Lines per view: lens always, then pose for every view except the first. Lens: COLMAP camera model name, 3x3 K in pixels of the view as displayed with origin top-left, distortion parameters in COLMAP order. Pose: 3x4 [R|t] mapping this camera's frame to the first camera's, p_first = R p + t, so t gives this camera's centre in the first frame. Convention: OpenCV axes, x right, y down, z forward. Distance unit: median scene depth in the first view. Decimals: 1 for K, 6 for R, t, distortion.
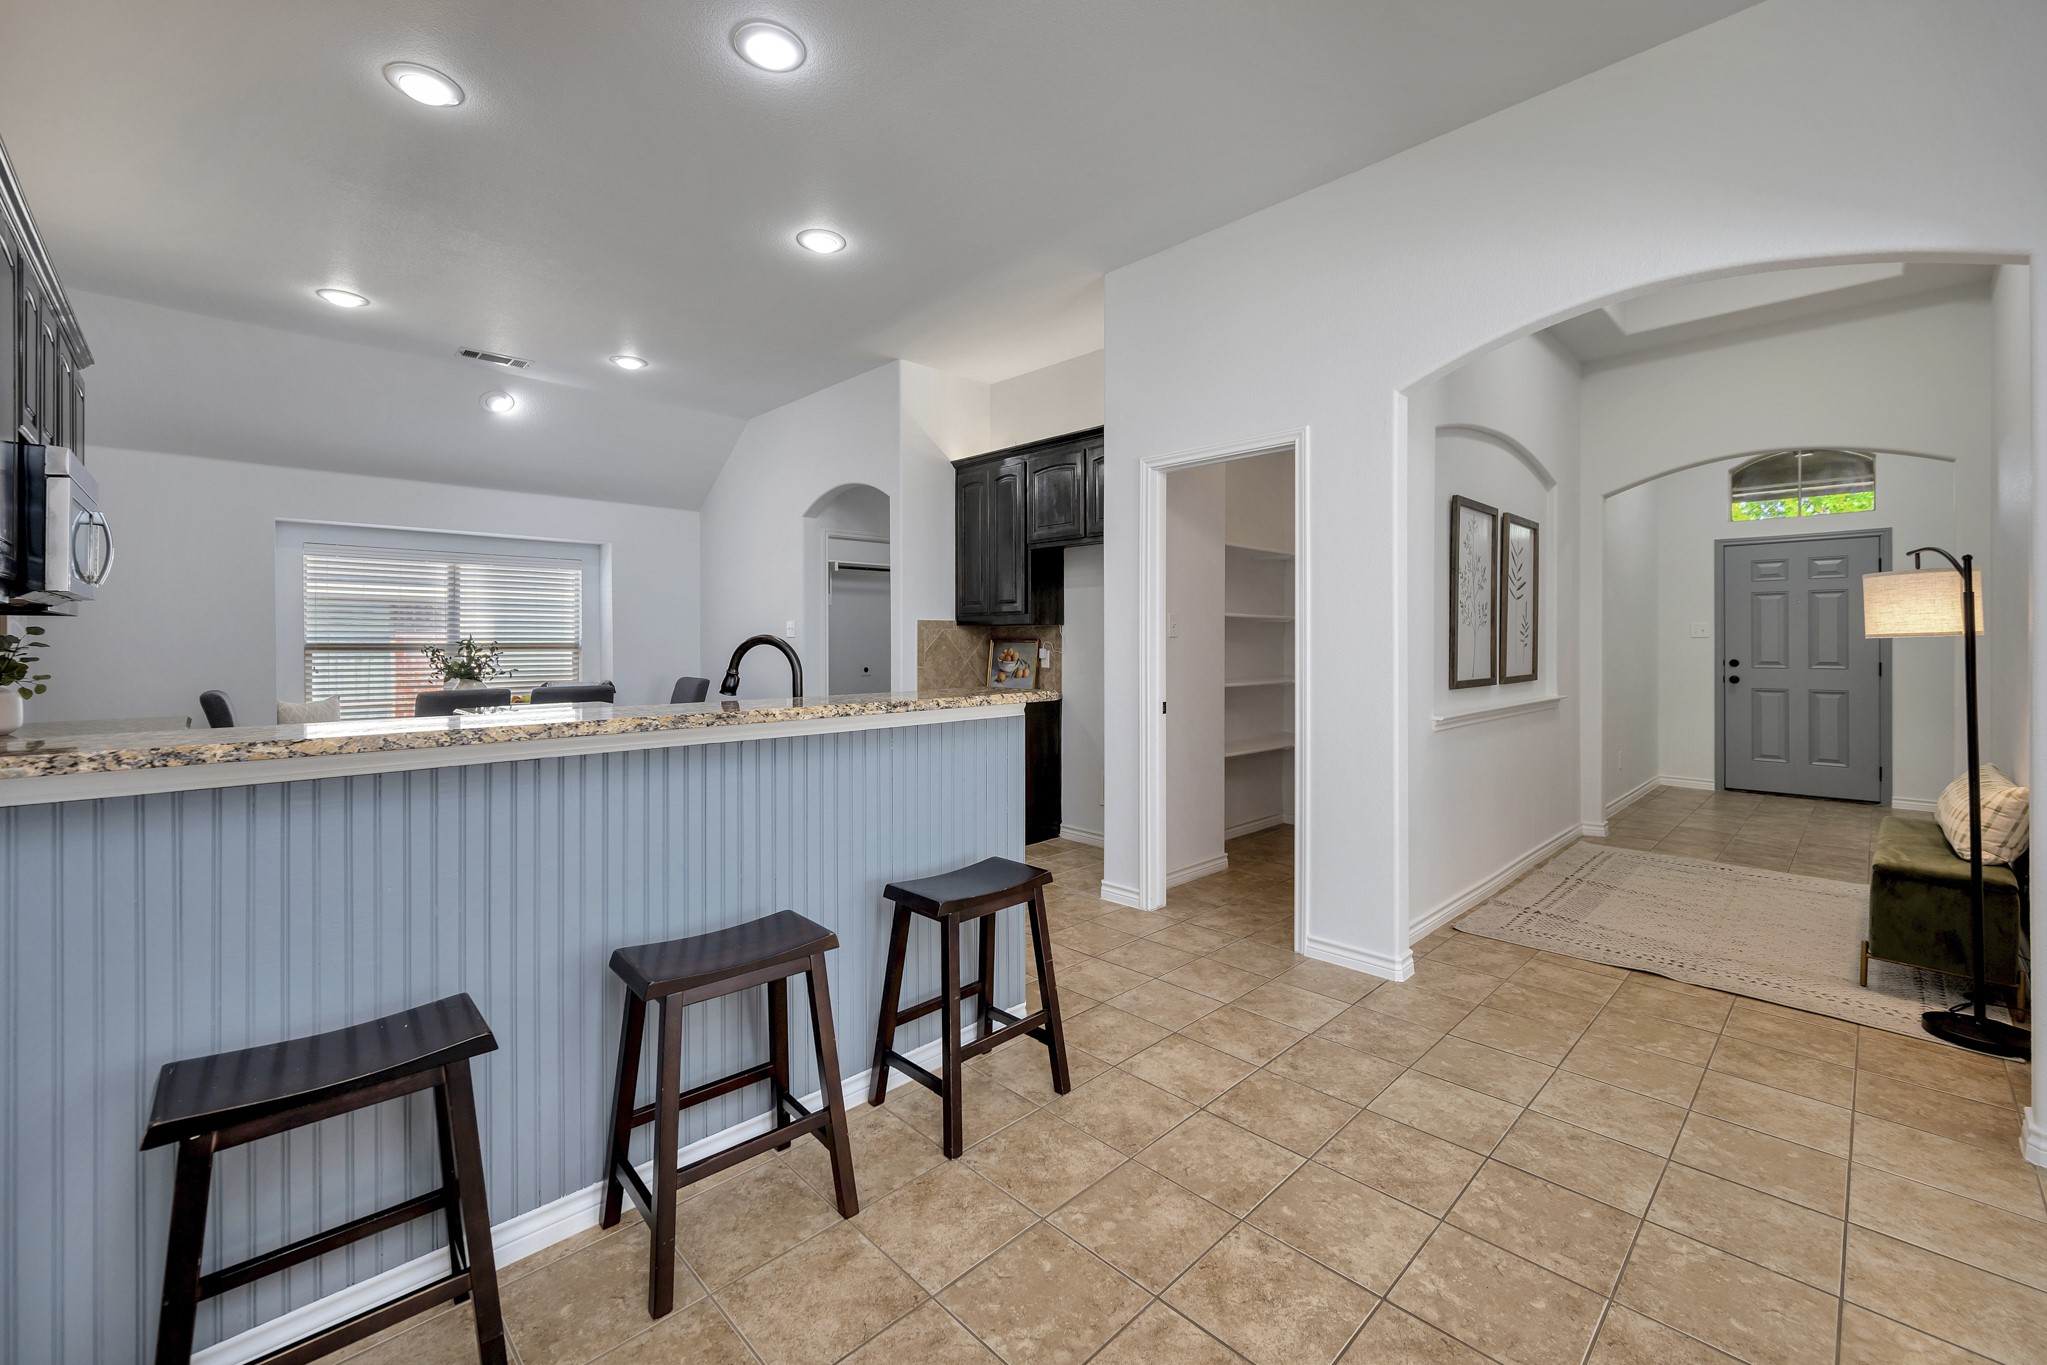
lens RADIAL K [[814.8, 0, 1023.6], [0, 814.8, 647.9], [0, 0, 1]] dist [-0.002044, -0.000138]
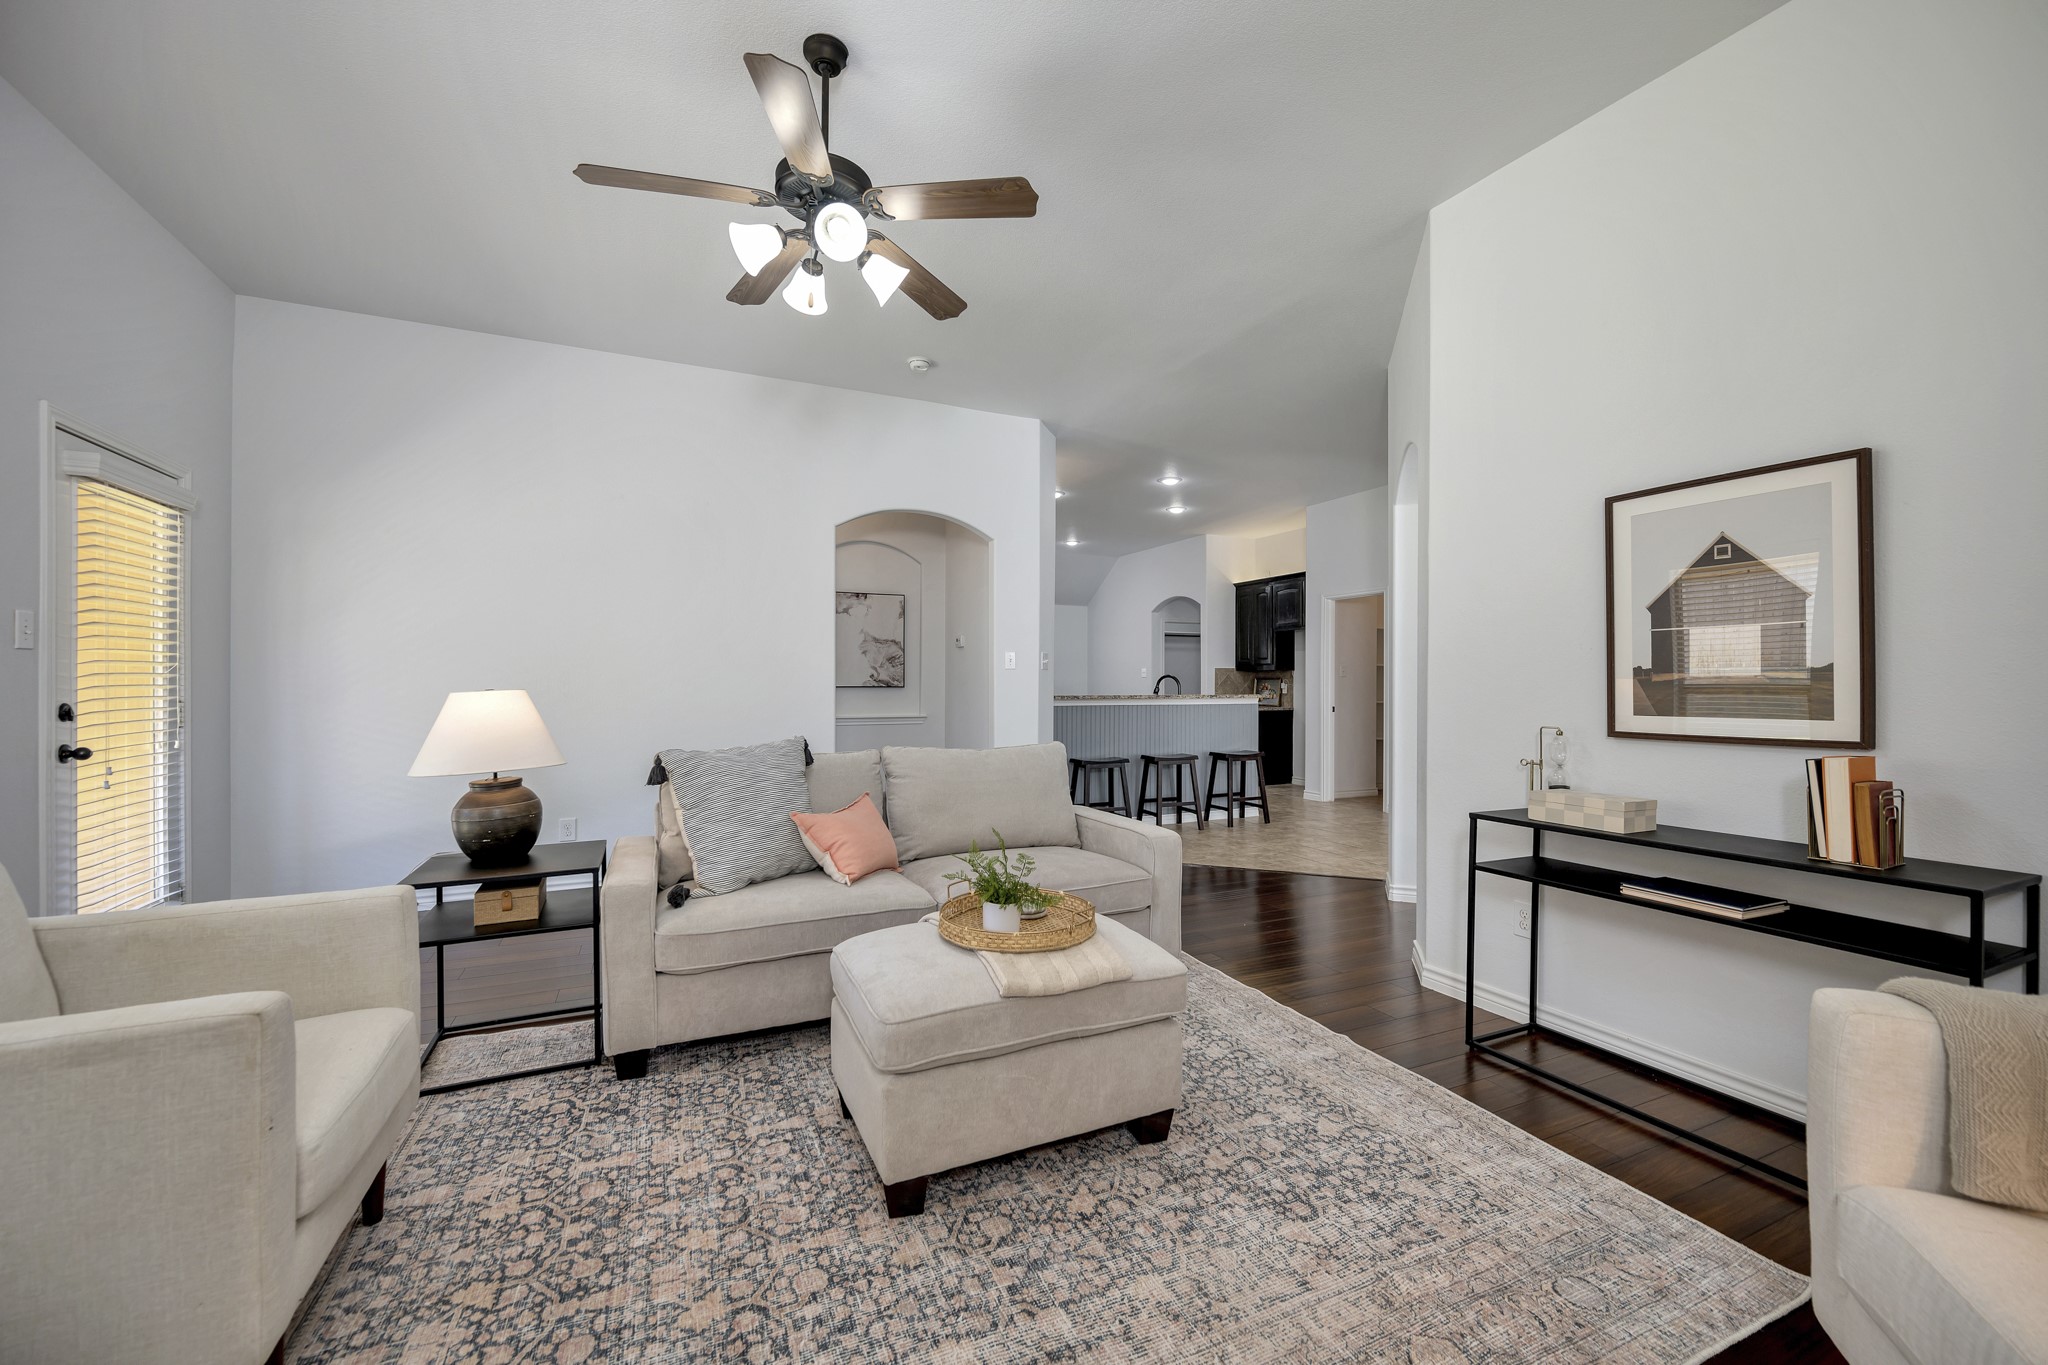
lens RADIAL K [[815.2, 0, 1037.0], [0, 815.2, 679.8], [0, 0, 1]] dist [-0.002044, -0.000138]
pose [[0.945729, 0.002464, -0.324947, 0.094149], [-0.006873, 0.999899, -0.012424, 0.019613], [0.324884, 0.013983, 0.945650, -0.928149]]
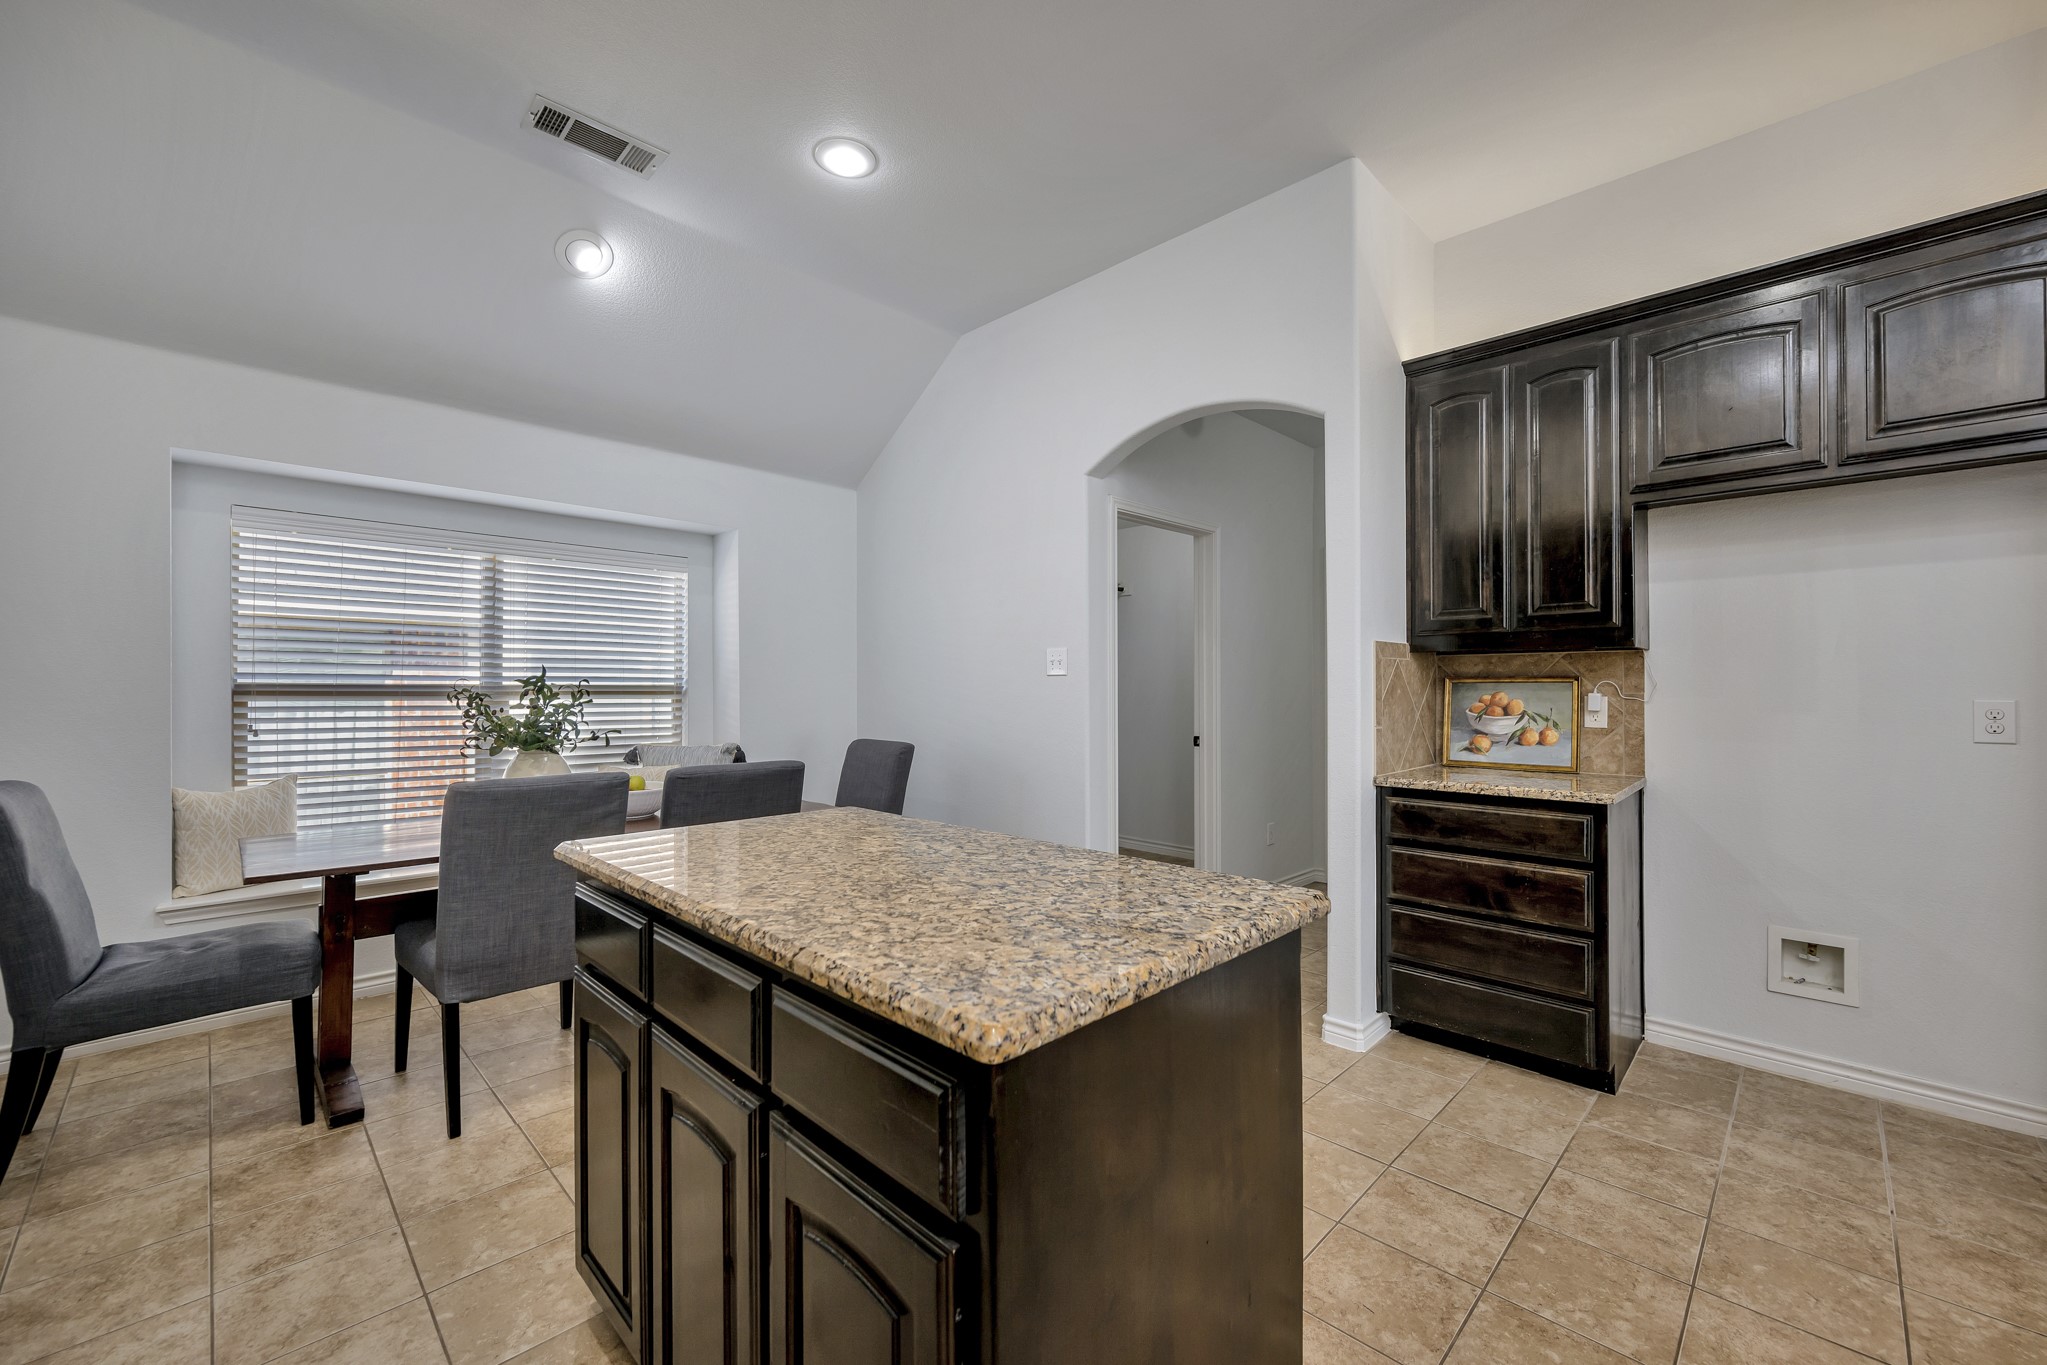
lens RADIAL K [[814.8, 0, 1043.3], [0, 814.8, 690.1], [0, 0, 1]] dist [-0.002044, -0.000138]
pose [[0.999664, 0.000440, 0.025913, -0.355391], [-0.000265, 0.999977, -0.006786, 0.002512], [-0.025915, 0.006777, 0.999641, 0.445076]]
